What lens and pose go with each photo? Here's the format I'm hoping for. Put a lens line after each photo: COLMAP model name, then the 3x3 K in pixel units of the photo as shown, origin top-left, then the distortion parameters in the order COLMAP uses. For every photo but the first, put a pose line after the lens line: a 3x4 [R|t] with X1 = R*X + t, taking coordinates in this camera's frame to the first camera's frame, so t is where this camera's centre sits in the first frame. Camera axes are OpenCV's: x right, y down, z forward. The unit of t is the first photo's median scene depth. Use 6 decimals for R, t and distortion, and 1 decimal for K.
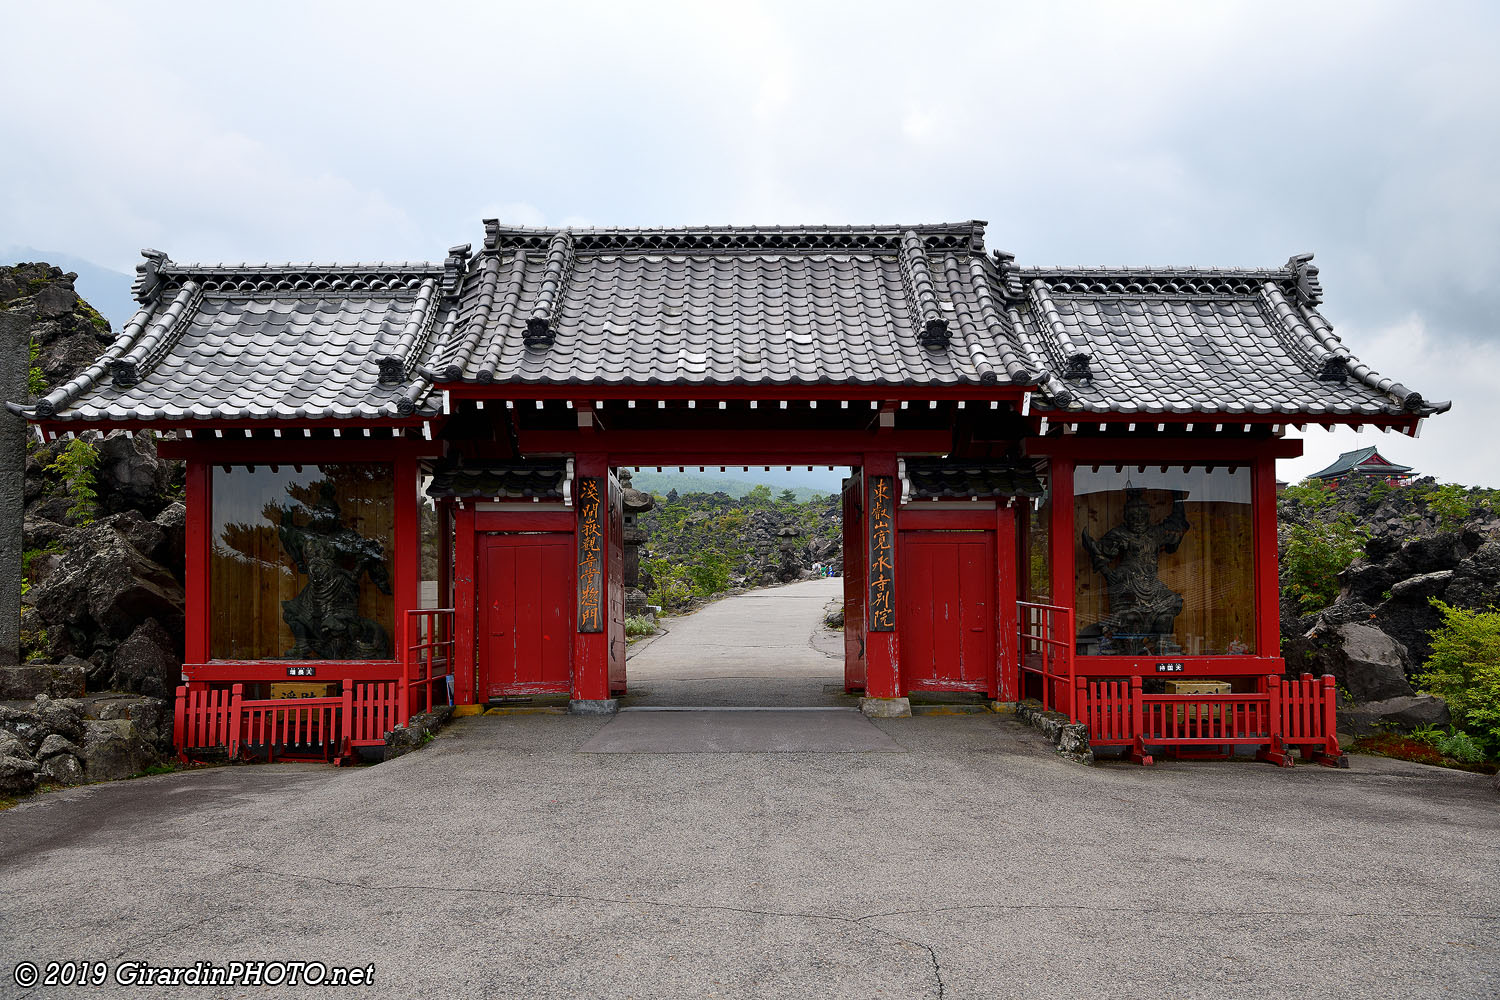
lens RADIAL K [[1297.3, 0, 749.3], [0, 1297.3, 500.5], [0, 0, 1]] dist [-0.004899, -0.000885]
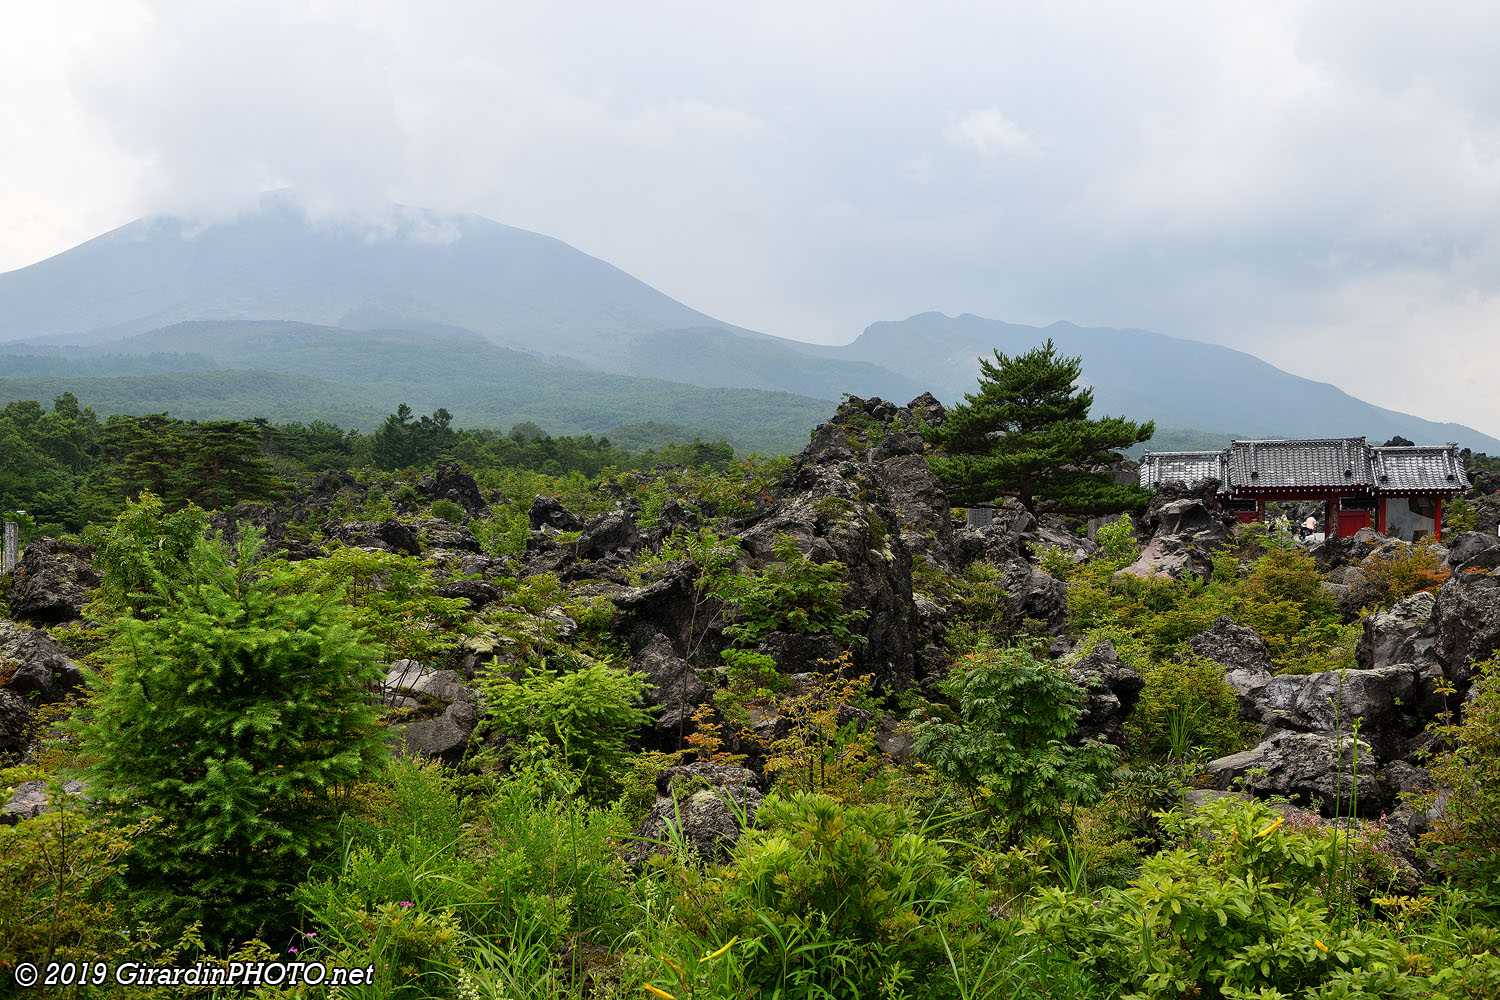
lens RADIAL K [[1347.5, 0, 749.5], [0, 1347.5, 504.8], [0, 0, 1]] dist [0.000078, 0.037841]
pose [[0.937228, -0.017856, -0.348259, -0.162503], [0.035219, 0.998429, 0.043588, -0.272248], [0.346933, -0.053117, 0.936384, -3.813544]]
